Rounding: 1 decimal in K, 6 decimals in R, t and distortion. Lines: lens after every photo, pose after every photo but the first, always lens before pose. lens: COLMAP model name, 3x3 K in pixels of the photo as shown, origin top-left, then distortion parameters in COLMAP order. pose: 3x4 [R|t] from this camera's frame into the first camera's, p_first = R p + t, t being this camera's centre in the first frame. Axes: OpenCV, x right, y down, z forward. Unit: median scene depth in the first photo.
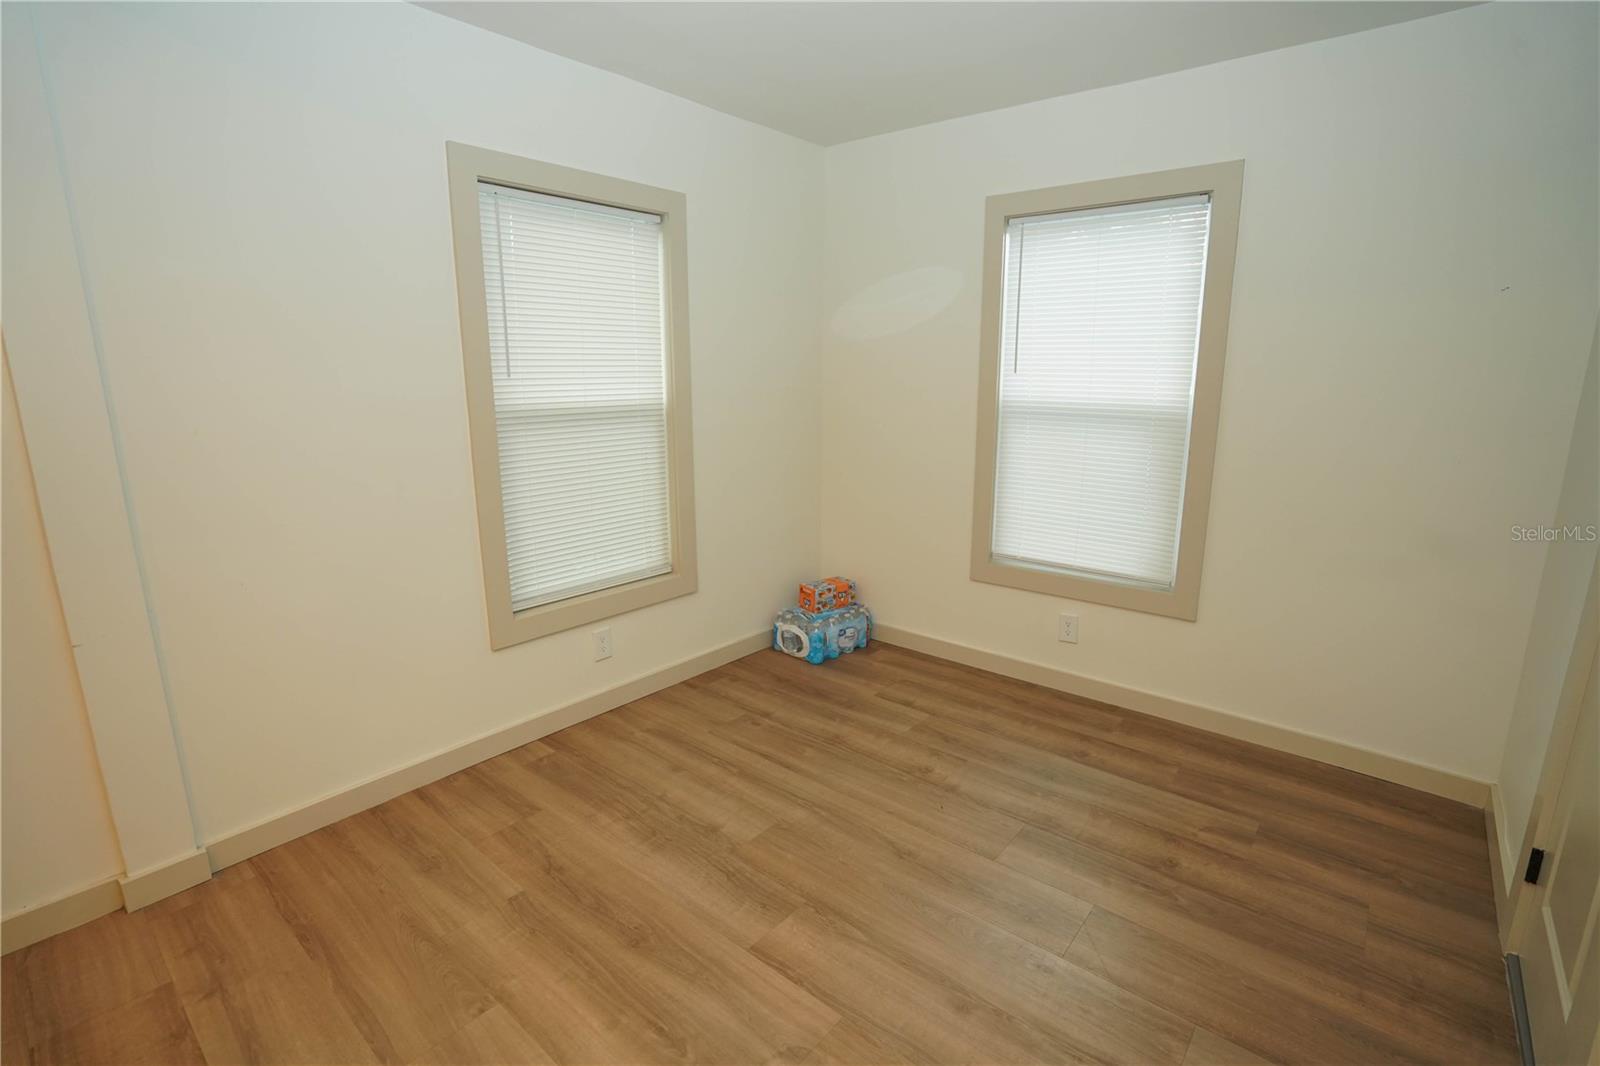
lens RADIAL K [[740.5, 0, 804.9], [0, 740.5, 532.6], [0, 0, 1]] dist [-0.030452, 0.003462]
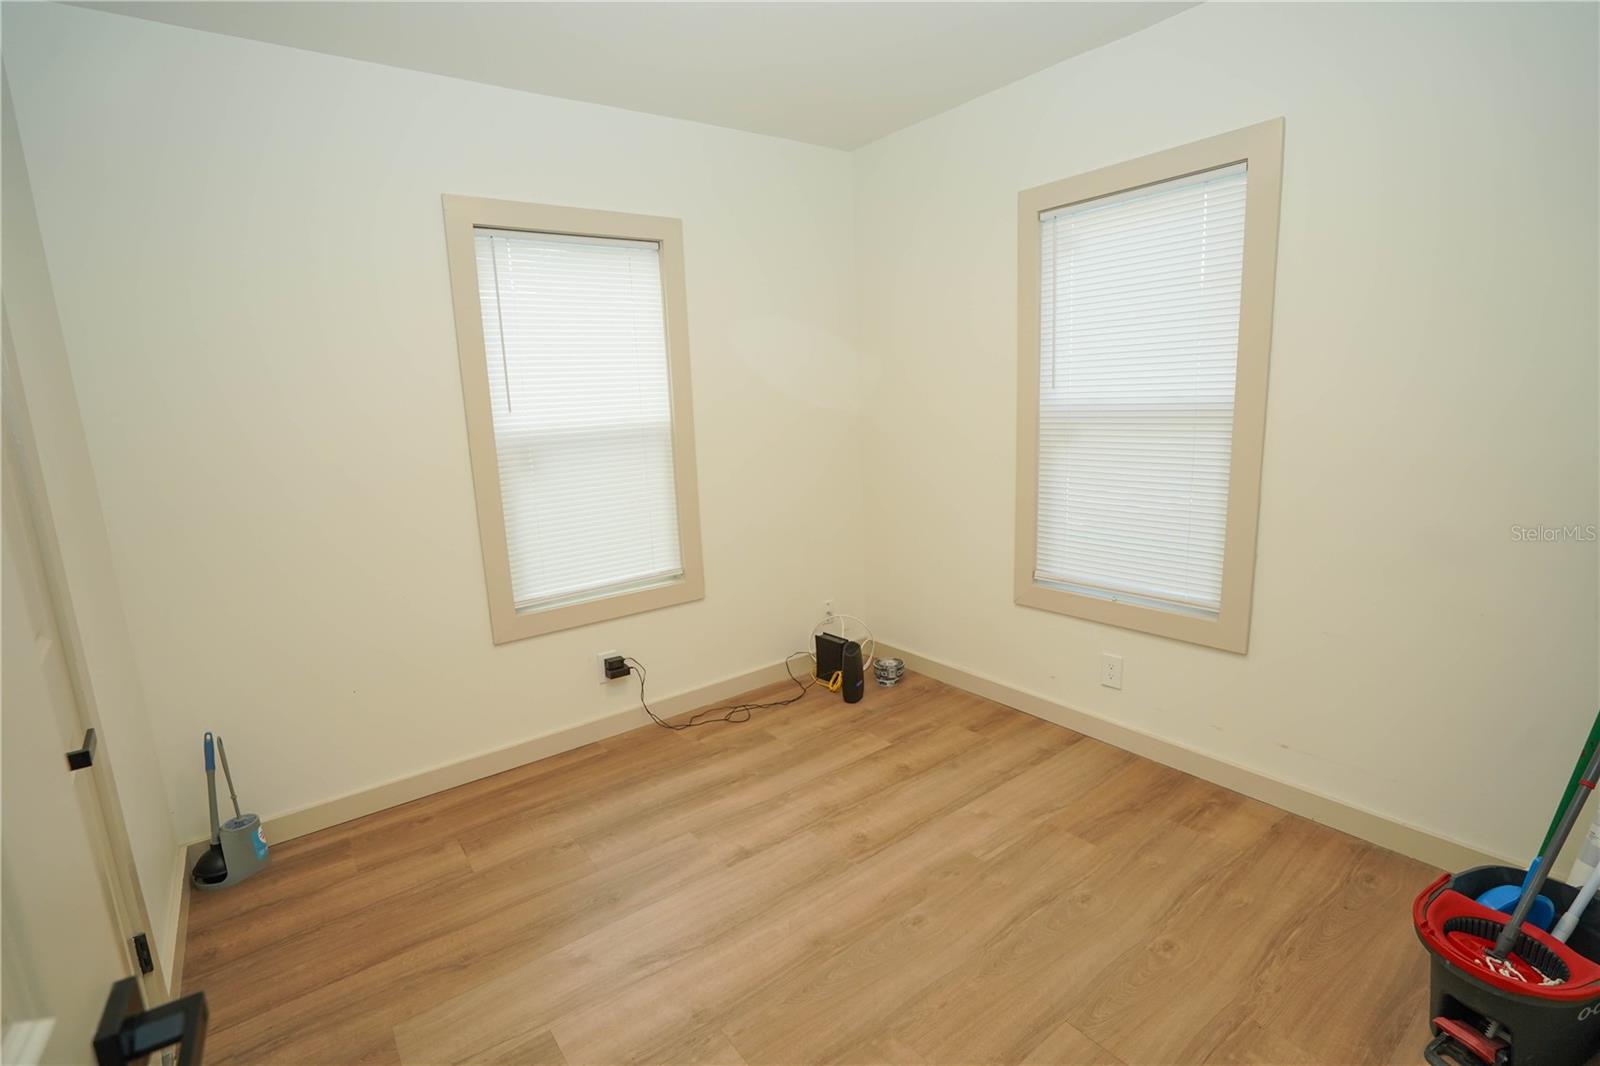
lens RADIAL K [[740.5, 0, 803.2], [0, 740.5, 533.0], [0, 0, 1]] dist [-0.030452, 0.003462]
pose [[0.968716, 0.016574, -0.247617, 0.261719], [-0.020395, 0.999709, -0.012874, -0.002810], [0.247332, 0.017521, 0.968772, 0.032309]]
